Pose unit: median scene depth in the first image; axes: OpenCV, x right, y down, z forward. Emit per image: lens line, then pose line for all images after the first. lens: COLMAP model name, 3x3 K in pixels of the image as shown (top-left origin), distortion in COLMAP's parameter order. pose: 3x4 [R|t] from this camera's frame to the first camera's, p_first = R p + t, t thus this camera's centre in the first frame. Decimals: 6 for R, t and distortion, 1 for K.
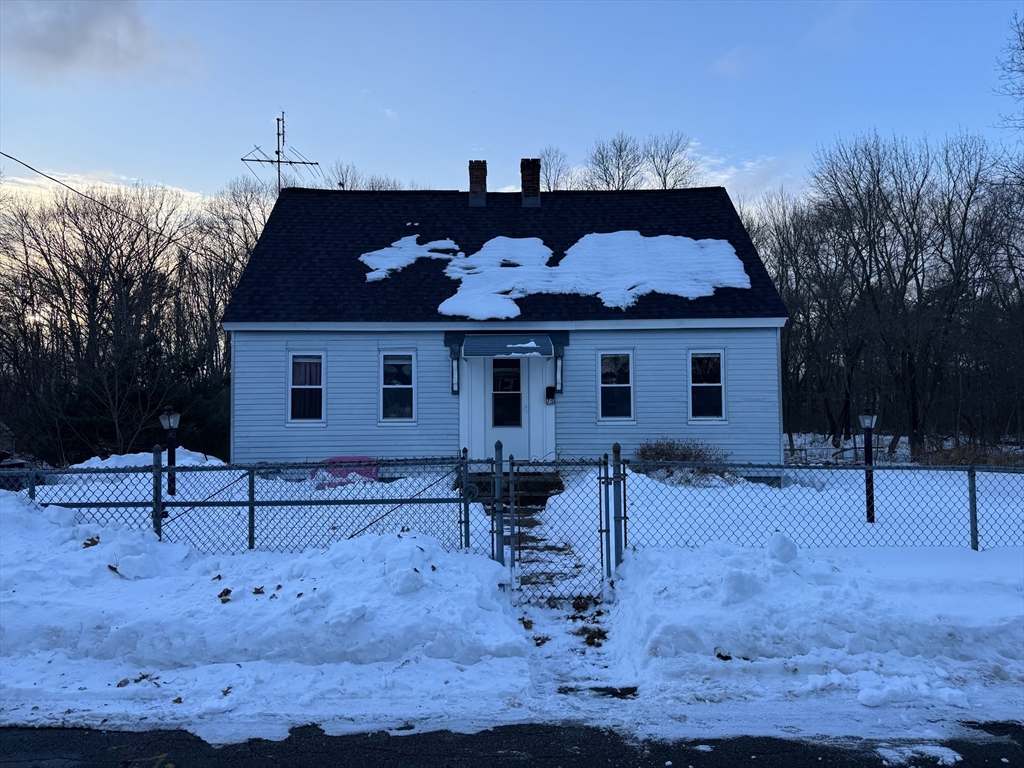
lens RADIAL K [[709.5, 0, 507.9], [0, 709.5, 391.5], [0, 0, 1]] dist [0.124171, -0.177410]
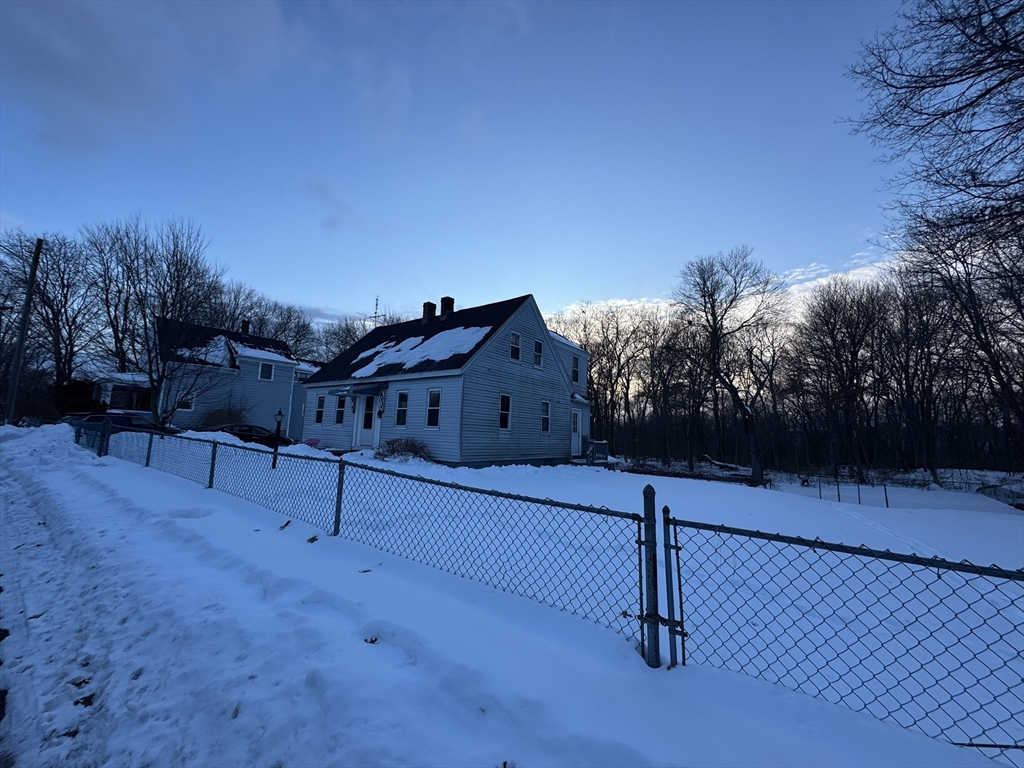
lens RADIAL K [[405.9, 0, 512.0], [0, 405.9, 384.0], [0, 0, 1]] dist [-0.000815, 0.000188]
pose [[0.790741, -0.041566, -0.610738, 1.058469], [-0.023784, 0.994853, -0.098502, 0.026108], [0.611689, 0.092416, 0.785682, 0.315786]]
